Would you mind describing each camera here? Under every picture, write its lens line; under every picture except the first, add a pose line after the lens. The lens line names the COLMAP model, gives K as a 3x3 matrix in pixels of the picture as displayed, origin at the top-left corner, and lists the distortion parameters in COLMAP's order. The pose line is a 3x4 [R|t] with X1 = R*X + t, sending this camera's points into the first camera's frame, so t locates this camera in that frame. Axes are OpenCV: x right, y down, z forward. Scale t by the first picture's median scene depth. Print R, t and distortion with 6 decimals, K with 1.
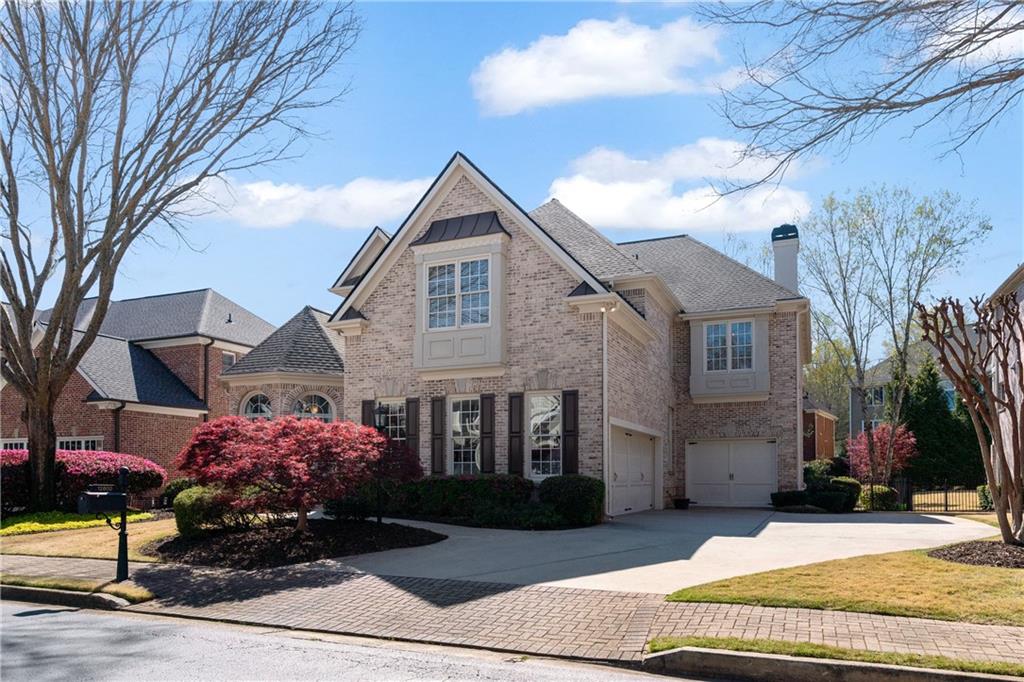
lens RADIAL K [[496.7, 0, 511.7], [0, 496.7, 333.2], [0, 0, 1]] dist [-0.003500, 0.001005]
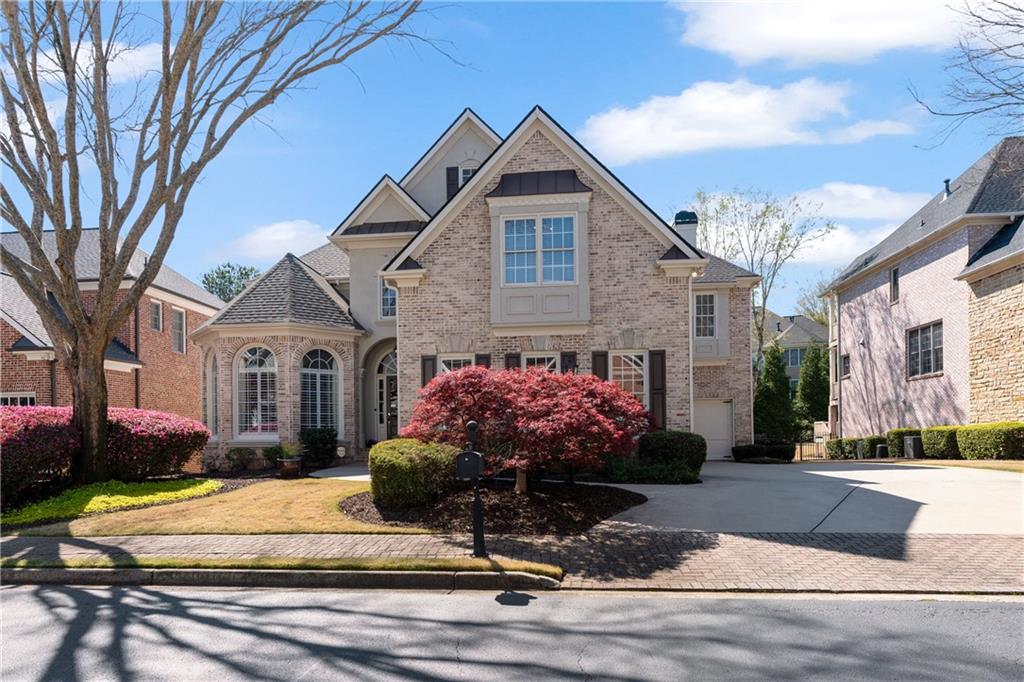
lens RADIAL K [[480.4, 0, 512.0], [0, 480.4, 307.3], [0, 0, 1]] dist [-0.004557, -0.000465]
pose [[0.976913, 0.044575, 0.208937, -0.365270], [-0.048507, 0.998728, 0.013730, 0.024687], [-0.208059, -0.023547, 0.977833, 0.078506]]
